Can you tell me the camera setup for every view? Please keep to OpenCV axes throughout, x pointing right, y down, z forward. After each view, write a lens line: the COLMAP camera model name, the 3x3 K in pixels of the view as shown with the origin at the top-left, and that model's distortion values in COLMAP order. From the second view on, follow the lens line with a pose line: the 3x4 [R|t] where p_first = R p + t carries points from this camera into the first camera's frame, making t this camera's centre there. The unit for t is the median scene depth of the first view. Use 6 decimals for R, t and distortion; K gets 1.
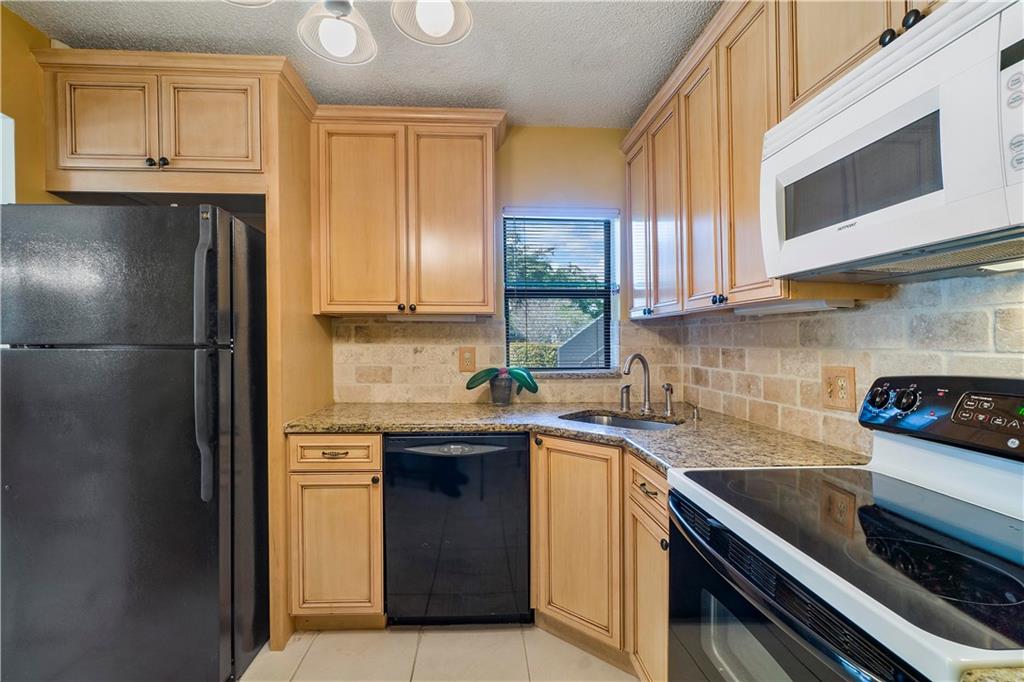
lens RADIAL K [[463.1, 0, 508.3], [0, 463.1, 345.4], [0, 0, 1]] dist [0.002395, 0.000243]
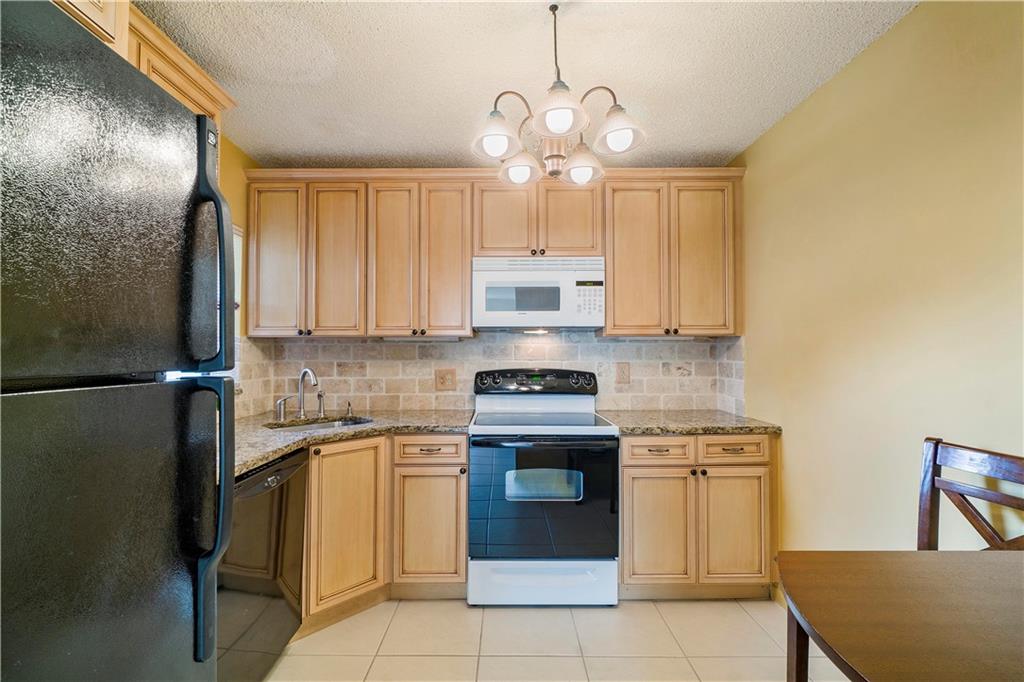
lens RADIAL K [[451.1, 0, 507.3], [0, 451.1, 337.0], [0, 0, 1]] dist [0.000116, -0.000607]
pose [[0.044531, 0.034593, 0.998409, -1.113681], [0.011293, 0.999319, -0.035128, -0.019220], [-0.998944, 0.012839, 0.044110, 0.586611]]
